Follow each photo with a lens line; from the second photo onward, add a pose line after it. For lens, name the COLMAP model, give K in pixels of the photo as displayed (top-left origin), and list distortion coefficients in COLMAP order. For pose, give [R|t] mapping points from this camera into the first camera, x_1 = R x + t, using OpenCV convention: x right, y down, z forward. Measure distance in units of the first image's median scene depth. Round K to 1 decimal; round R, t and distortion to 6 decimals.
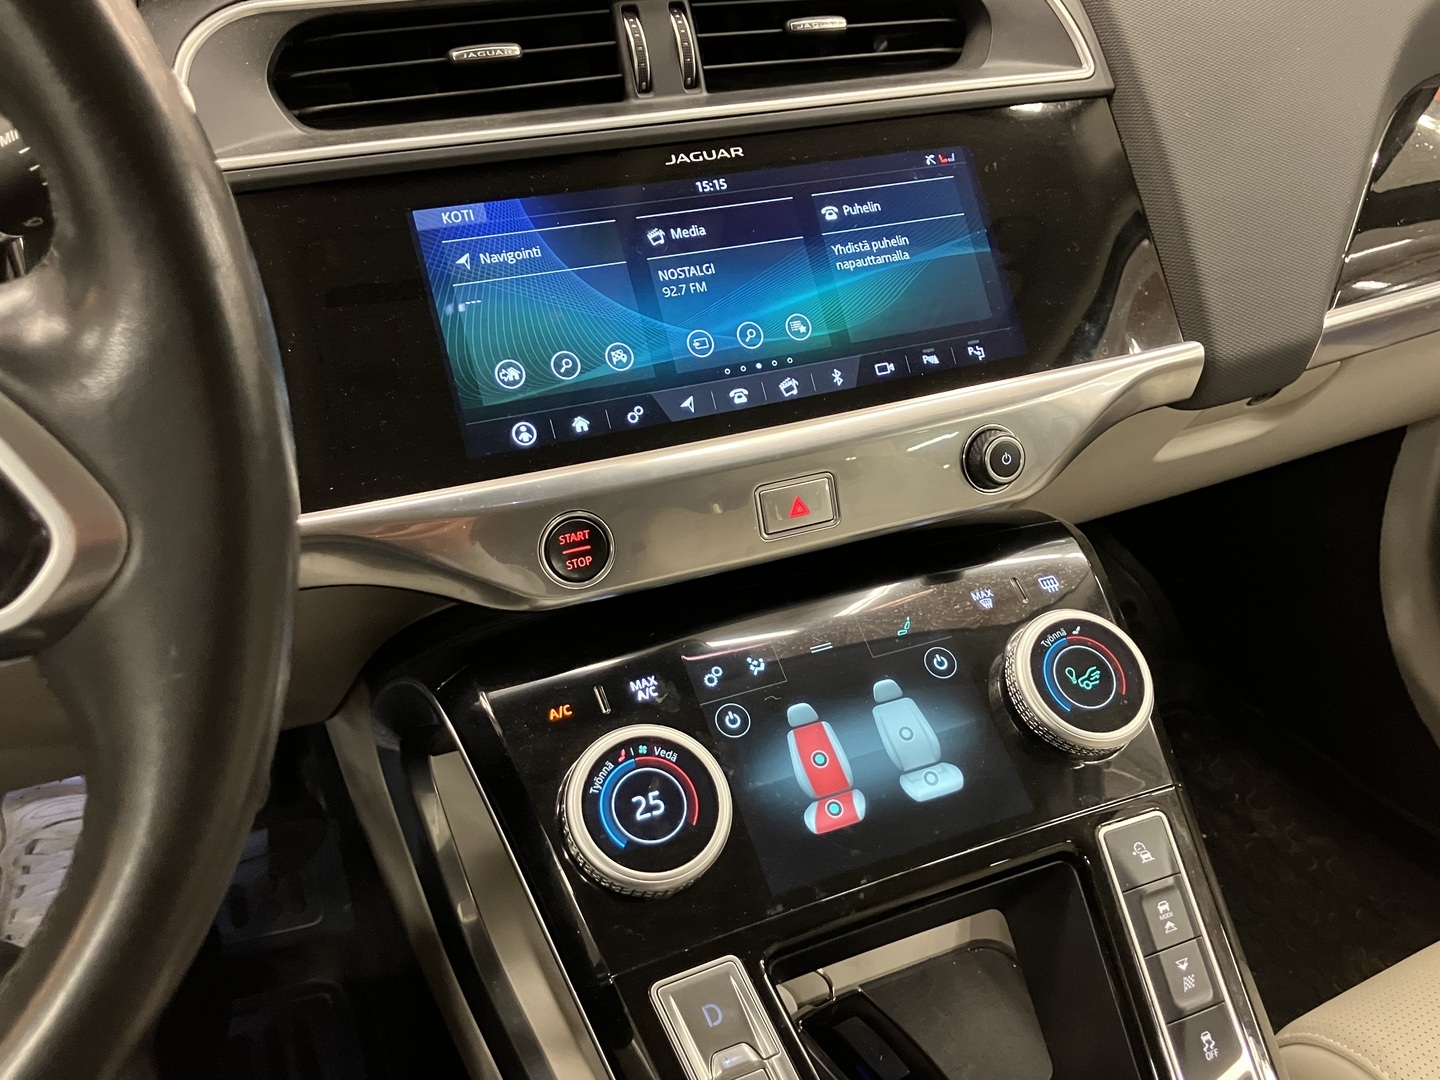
lens RADIAL K [[1512.1, 0, 720.5], [0, 1512.1, 538.6], [0, 0, 1]] dist [0.033072, 0.000000]
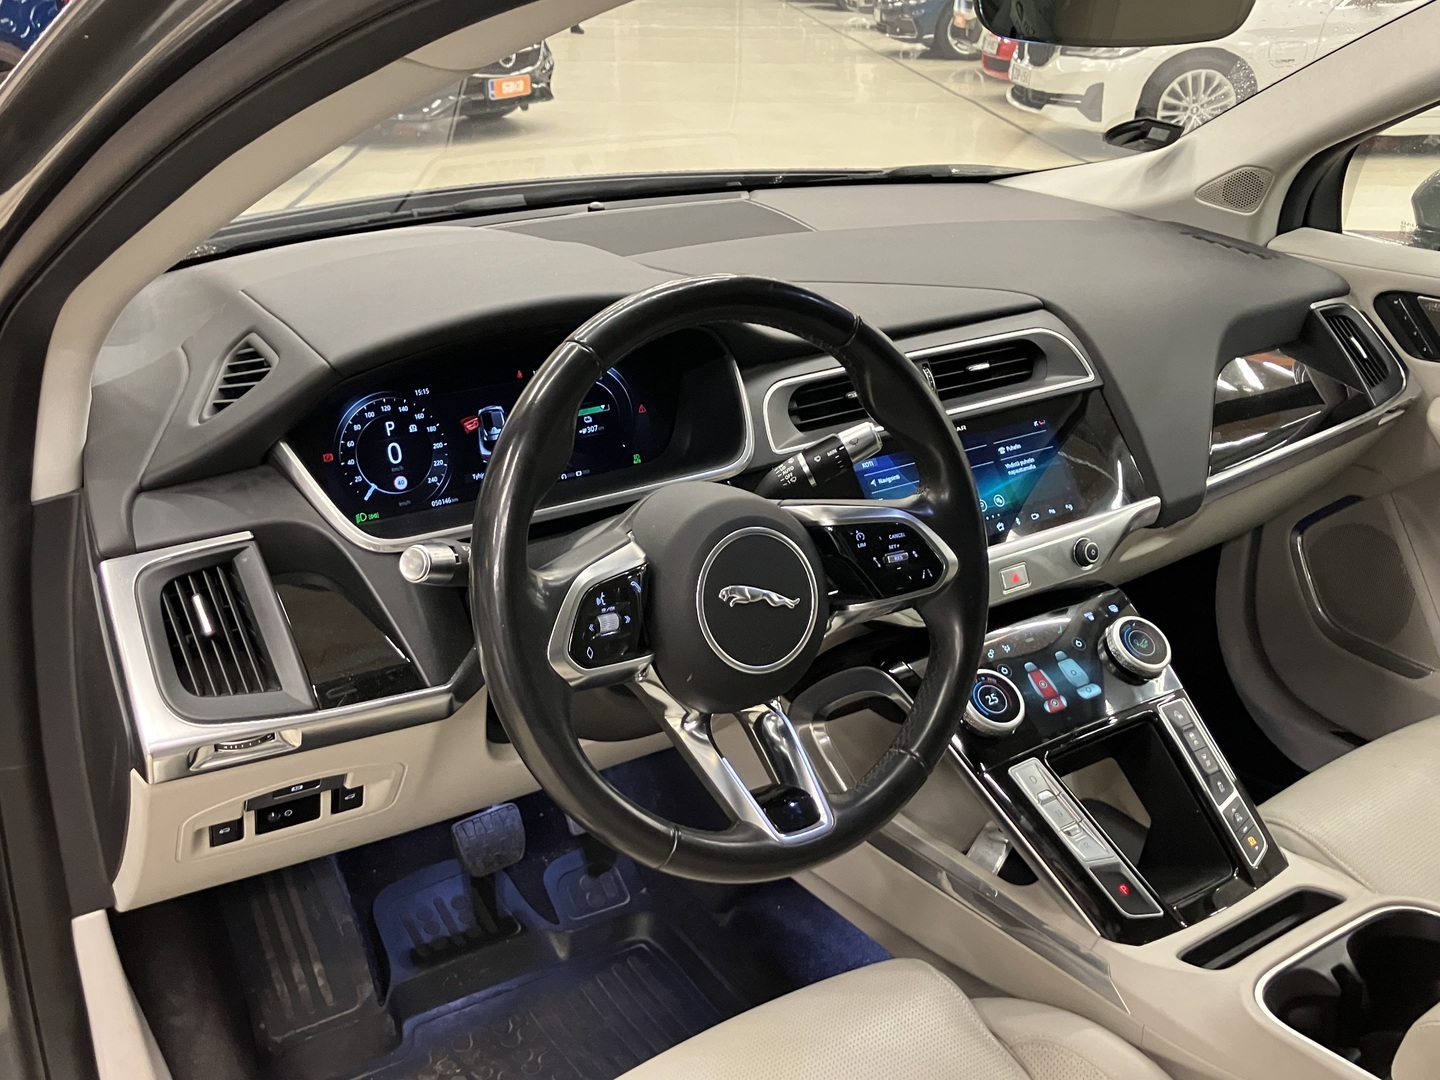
lens RADIAL K [[1441.3, 0, 719.6], [0, 1441.3, 542.0], [0, 0, 1]] dist [0.007194, 0.000000]
pose [[0.988137, -0.078191, 0.132177, -0.640295], [0.095052, 0.987404, -0.126482, 0.150570], [-0.120622, 0.137546, 0.983123, -1.039372]]
